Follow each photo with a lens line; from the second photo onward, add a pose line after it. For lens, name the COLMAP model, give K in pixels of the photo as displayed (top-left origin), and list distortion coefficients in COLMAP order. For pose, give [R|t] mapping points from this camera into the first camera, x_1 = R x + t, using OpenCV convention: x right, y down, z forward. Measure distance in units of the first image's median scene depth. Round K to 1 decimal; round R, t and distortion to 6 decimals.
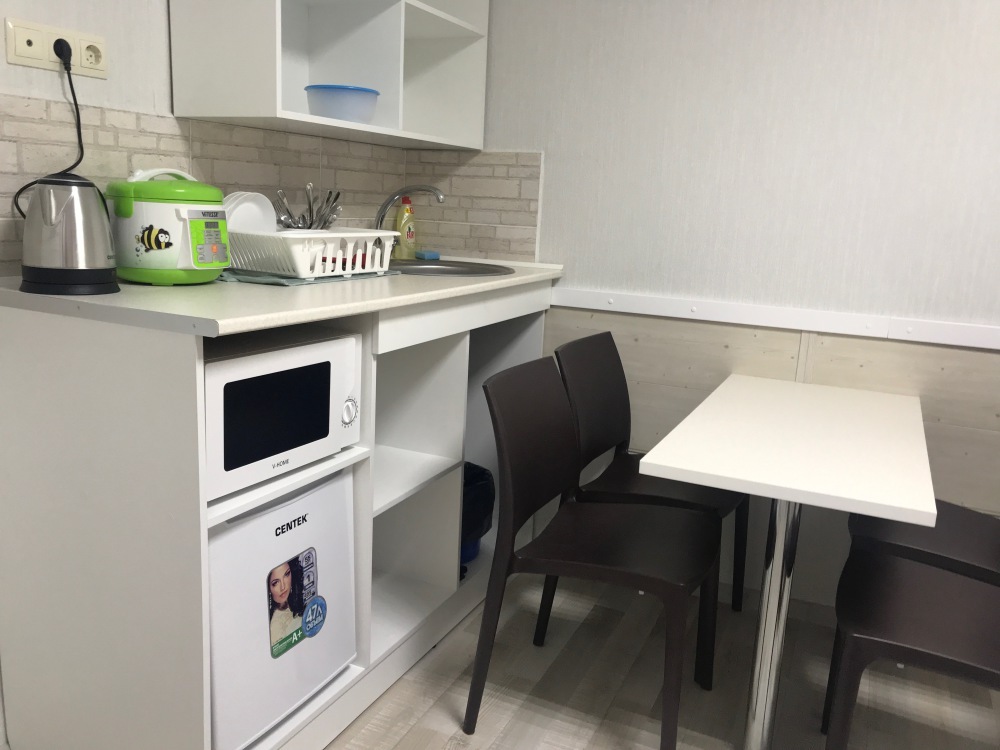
lens RADIAL K [[826.1, 0, 500.0], [0, 826.1, 375.0], [0, 0, 1]] dist [0.050727, -0.053658]
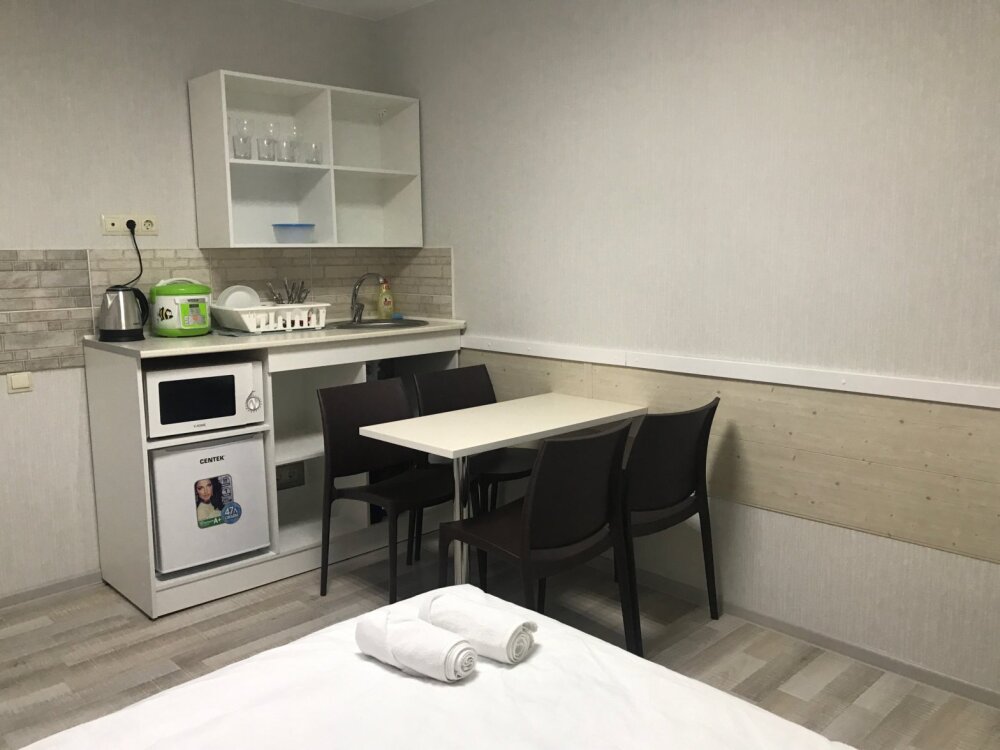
lens RADIAL K [[818.7, 0, 505.1], [0, 818.7, 385.7], [0, 0, 1]] dist [0.044466, -0.088737]
pose [[0.934519, 0.002297, -0.355907, 0.988648], [-0.021865, 0.998461, -0.050967, 0.085249], [0.355242, 0.055411, 0.933131, -0.508867]]
